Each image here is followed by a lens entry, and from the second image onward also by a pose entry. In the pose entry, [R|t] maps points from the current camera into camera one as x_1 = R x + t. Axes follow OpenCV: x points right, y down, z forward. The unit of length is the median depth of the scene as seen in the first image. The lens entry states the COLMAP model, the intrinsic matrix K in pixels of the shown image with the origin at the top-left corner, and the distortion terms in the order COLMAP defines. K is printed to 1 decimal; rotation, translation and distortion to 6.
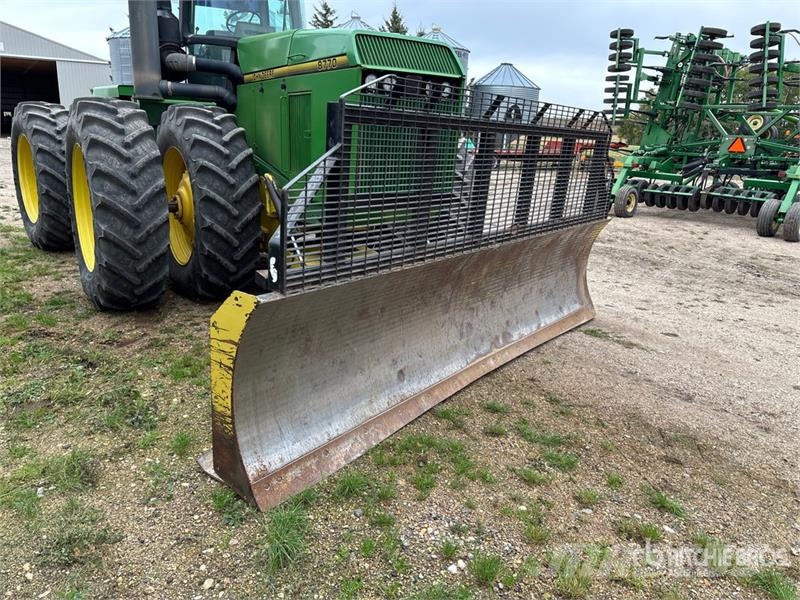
lens RADIAL K [[593.2, 0, 398.9], [0, 593.2, 303.3], [0, 0, 1]] dist [0.060123, -0.068882]
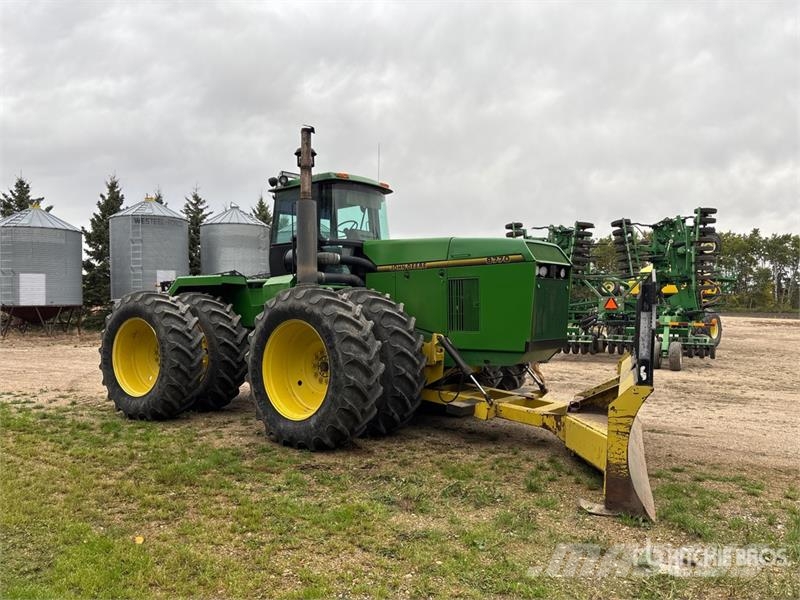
lens RADIAL K [[598.8, 0, 387.6], [0, 598.8, 302.2], [0, 0, 1]] dist [0.053685, -0.058128]
pose [[0.962072, -0.040537, 0.269769, -0.688438], [0.113620, 0.958586, -0.261159, 0.060864], [-0.248010, 0.281905, 0.926834, -0.270918]]
